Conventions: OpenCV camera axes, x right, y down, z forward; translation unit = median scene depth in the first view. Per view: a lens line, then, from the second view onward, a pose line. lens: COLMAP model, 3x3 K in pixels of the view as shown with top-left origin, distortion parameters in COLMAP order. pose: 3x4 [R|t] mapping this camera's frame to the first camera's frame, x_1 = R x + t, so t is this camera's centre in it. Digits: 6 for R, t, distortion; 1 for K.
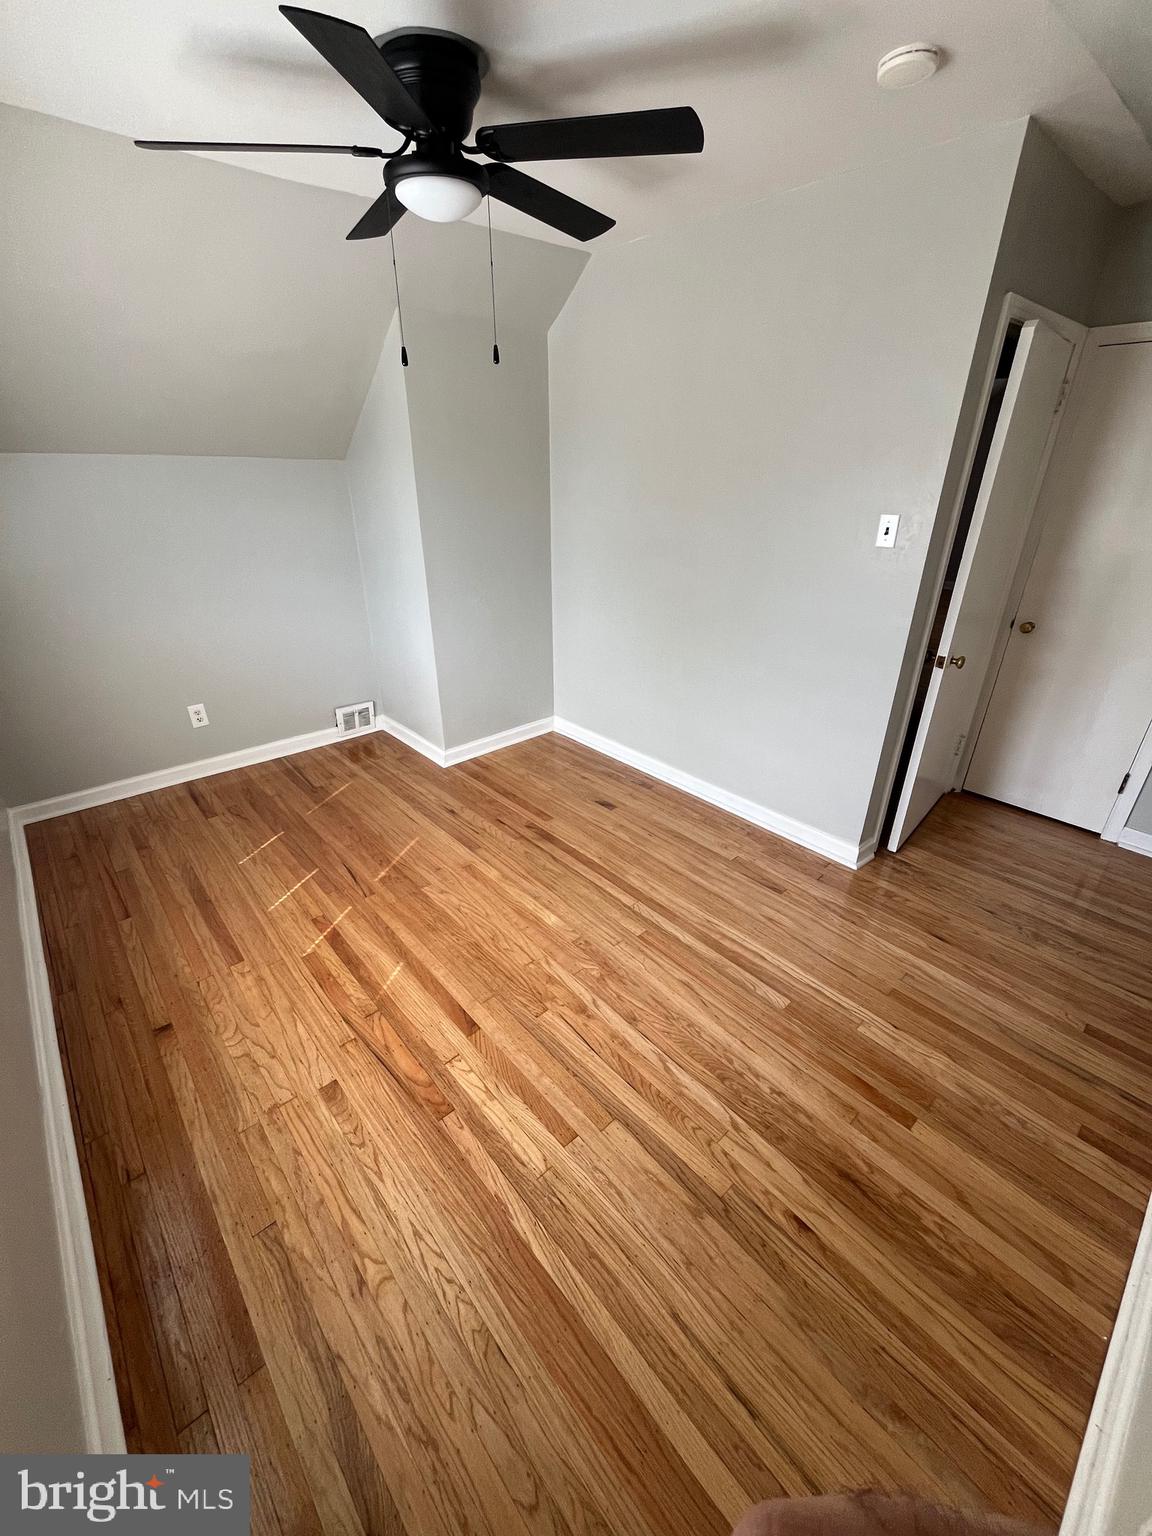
lens RADIAL K [[621.1, 0, 573.4], [0, 621.1, 768.0], [0, 0, 1]] dist [-0.003246, -0.000230]
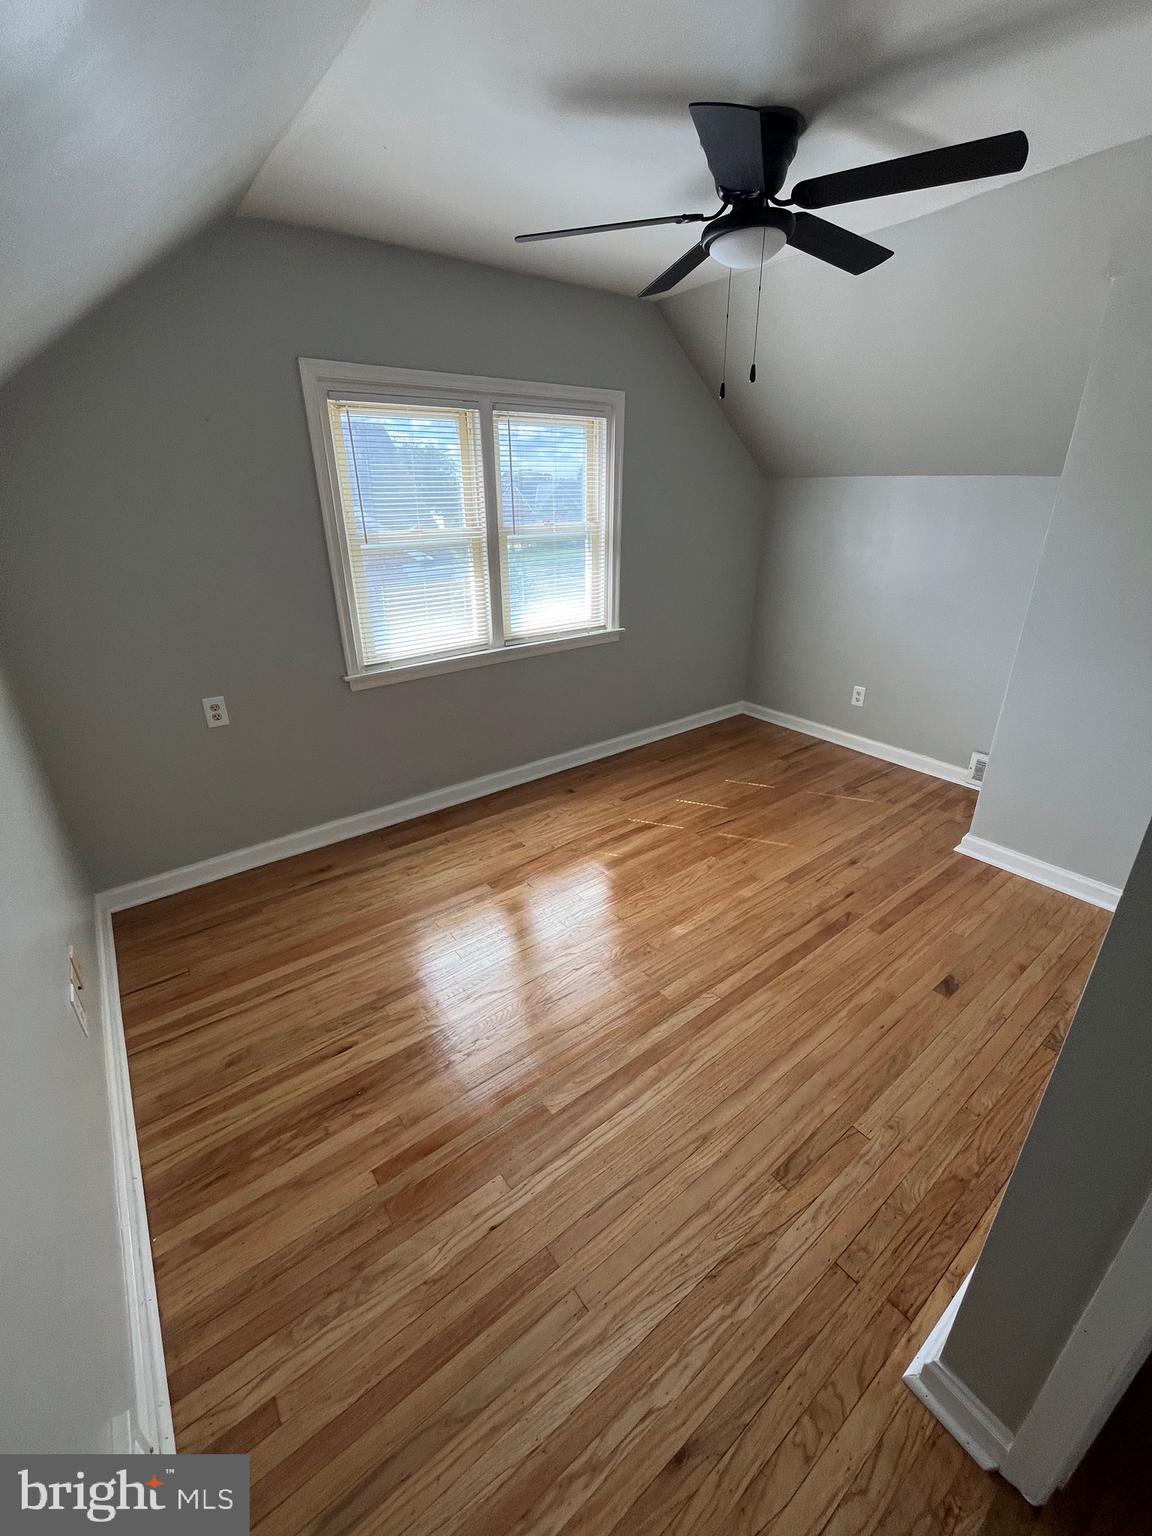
lens RADIAL K [[621.1, 0, 586.6], [0, 621.1, 769.3], [0, 0, 1]] dist [-0.003246, -0.000230]
pose [[-0.064957, 0.405470, -0.911798, 0.771570], [-0.433676, 0.811456, 0.391744, -0.290062], [0.898724, 0.420871, 0.123133, 0.624452]]
